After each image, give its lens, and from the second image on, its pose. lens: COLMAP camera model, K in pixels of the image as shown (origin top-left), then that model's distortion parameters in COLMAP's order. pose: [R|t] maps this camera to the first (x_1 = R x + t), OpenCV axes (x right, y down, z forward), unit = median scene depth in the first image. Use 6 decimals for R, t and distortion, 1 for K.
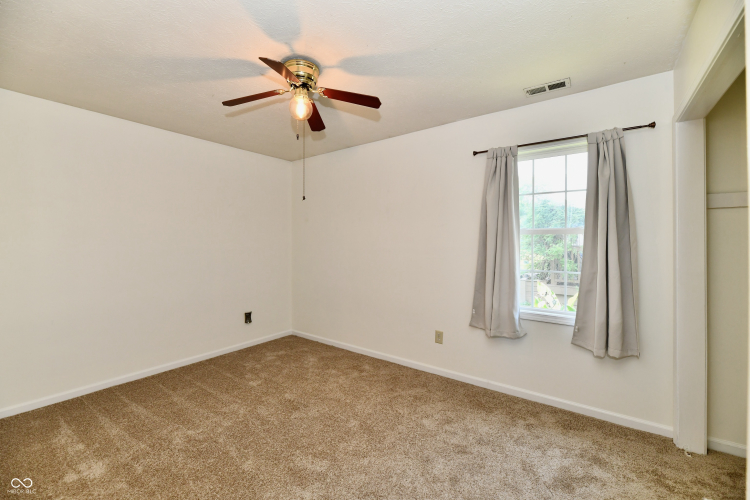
lens RADIAL K [[307.9, 0, 379.2], [0, 307.9, 241.3], [0, 0, 1]] dist [-0.000673, -0.002798]
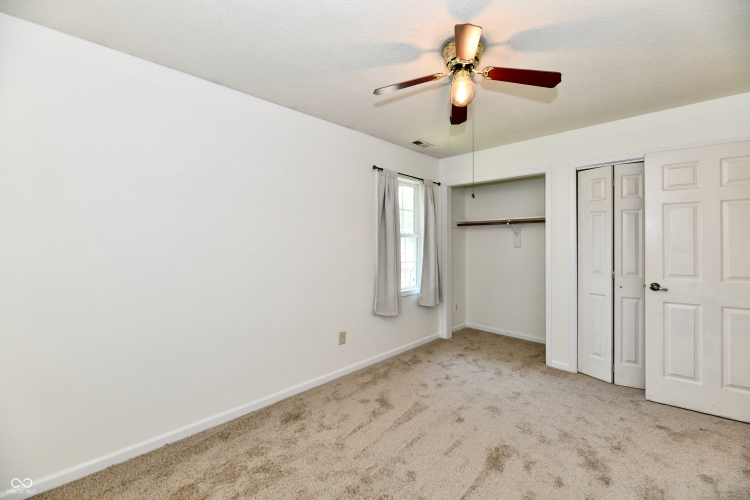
lens RADIAL K [[307.9, 0, 379.2], [0, 307.9, 241.3], [0, 0, 1]] dist [-0.000673, -0.002798]
pose [[0.135514, 0.009058, 0.990734, -0.992610], [-0.005017, 0.999952, -0.008456, 0.006979], [-0.990763, -0.003825, 0.135552, 0.947775]]
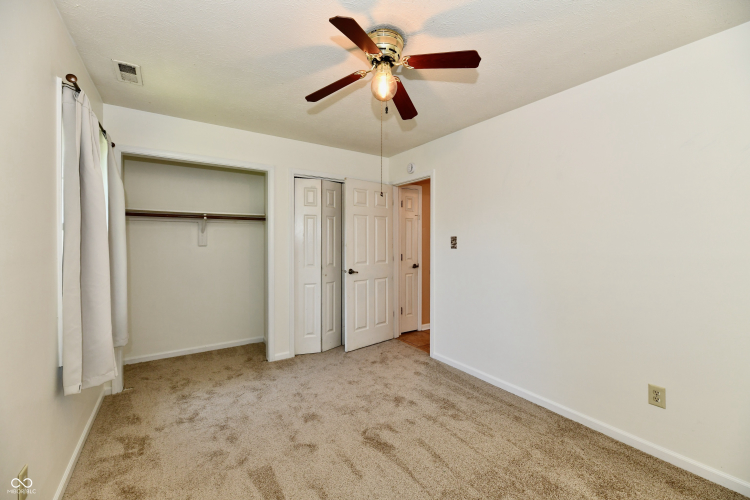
lens RADIAL K [[307.9, 0, 379.2], [0, 307.9, 241.3], [0, 0, 1]] dist [-0.000673, -0.002798]
pose [[-0.946300, 0.004159, 0.323262, -0.448165], [0.002747, 0.999985, -0.004824, 0.008474], [-0.323277, -0.003677, -0.946297, 1.546072]]
